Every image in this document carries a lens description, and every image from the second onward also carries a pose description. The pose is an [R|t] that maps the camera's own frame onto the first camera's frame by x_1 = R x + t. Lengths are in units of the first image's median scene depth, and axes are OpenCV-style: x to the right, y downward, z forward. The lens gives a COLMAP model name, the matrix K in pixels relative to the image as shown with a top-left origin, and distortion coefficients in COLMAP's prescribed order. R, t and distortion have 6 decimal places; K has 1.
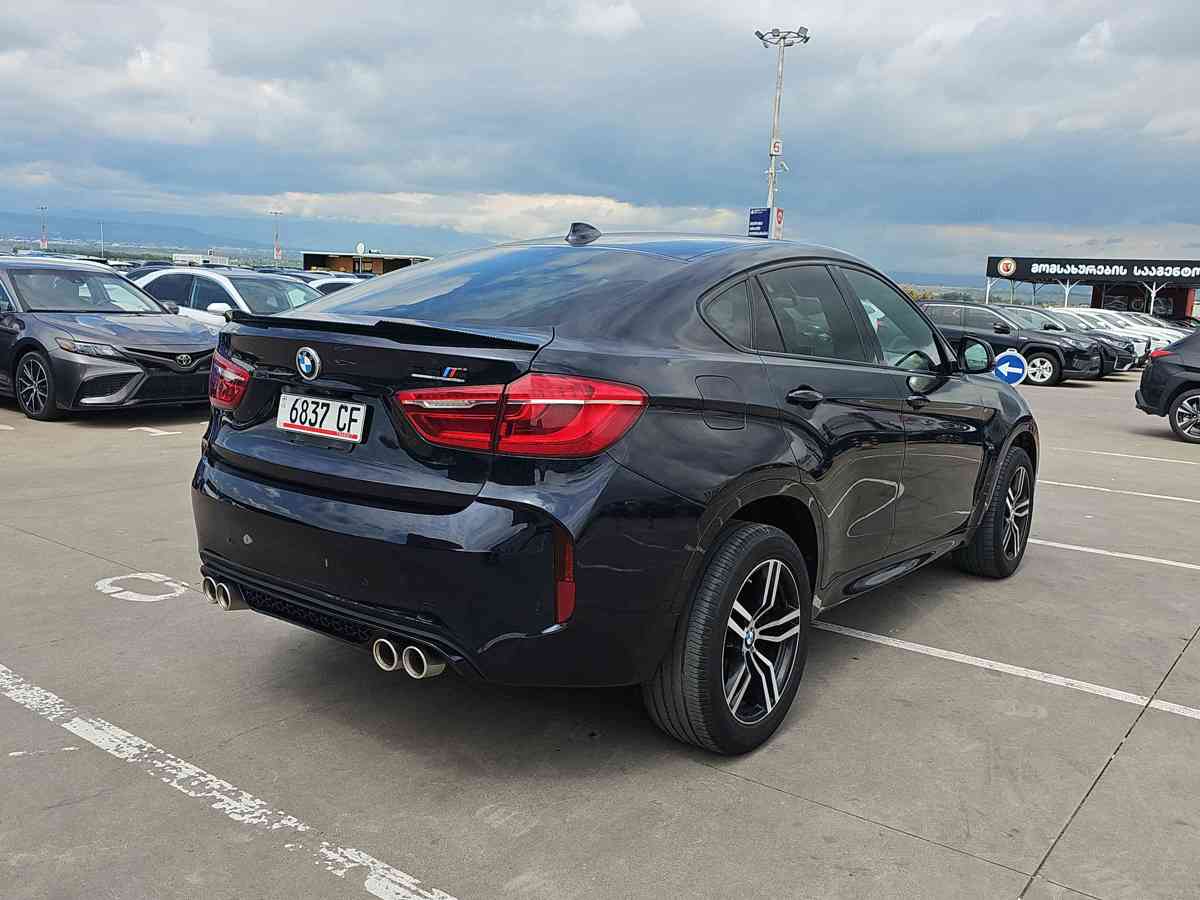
lens RADIAL K [[1018.0, 0, 598.4], [0, 1018.0, 449.3], [0, 0, 1]] dist [0.088062, -0.116124]
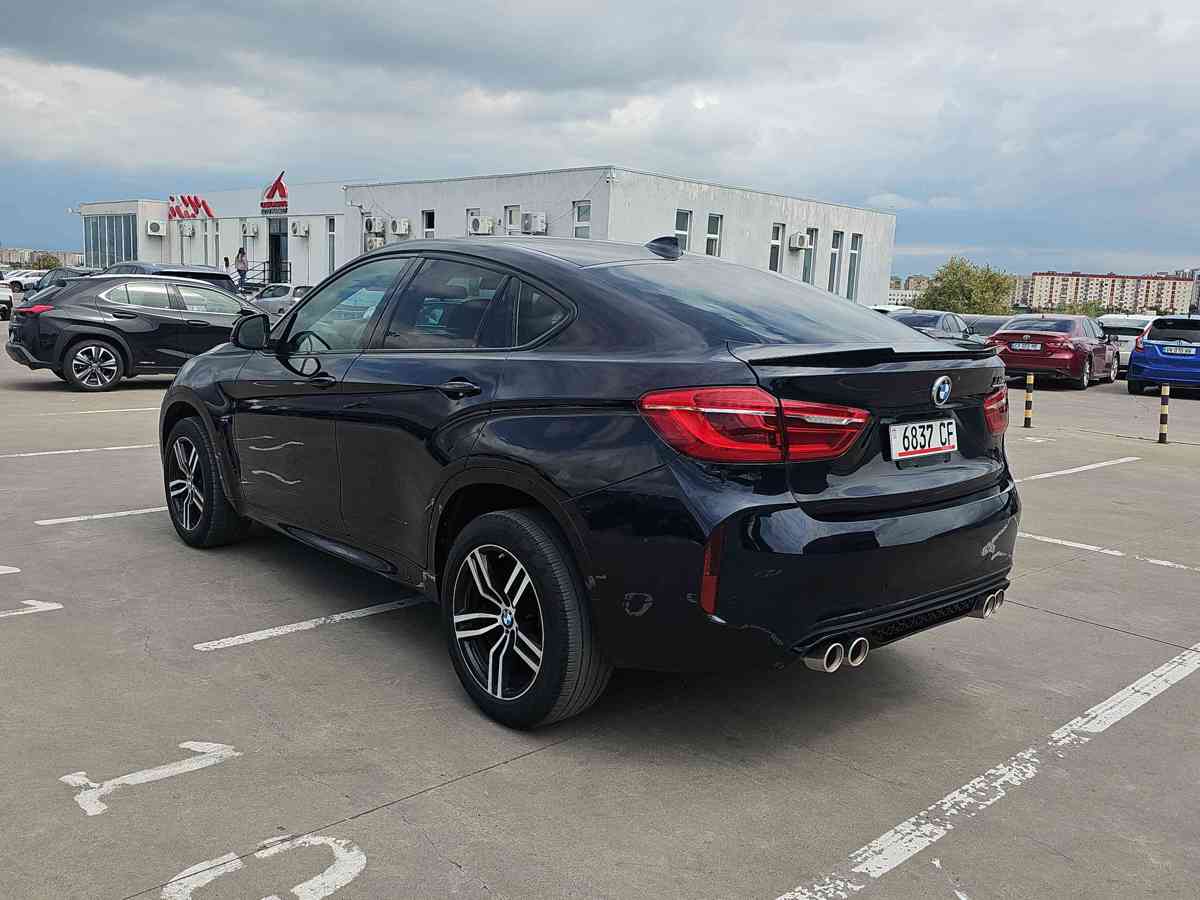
lens RADIAL K [[1018.0, 0, 590.1], [0, 1018.0, 455.1], [0, 0, 1]] dist [0.088062, -0.116124]
pose [[0.193428, -0.190486, 0.962445, -1.369580], [0.117946, 0.978372, 0.169934, -0.237418], [-0.973999, 0.080647, 0.211711, 1.092488]]
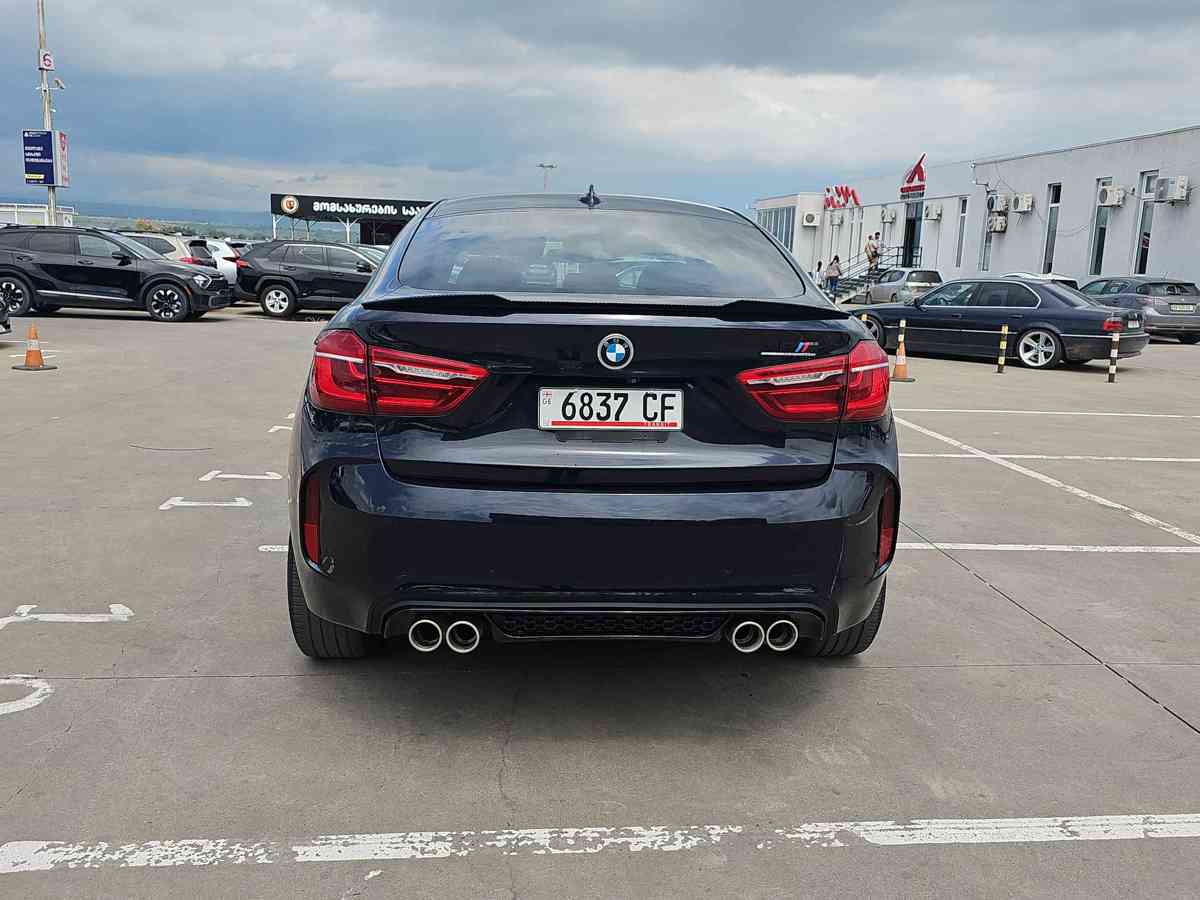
lens RADIAL K [[1018.0, 0, 594.9], [0, 1018.0, 444.6], [0, 0, 1]] dist [0.088062, -0.116124]
pose [[0.752367, -0.141348, 0.643401, -0.850865], [0.103903, 0.989945, 0.095980, -0.086775], [-0.650499, -0.005361, 0.759488, 0.314084]]
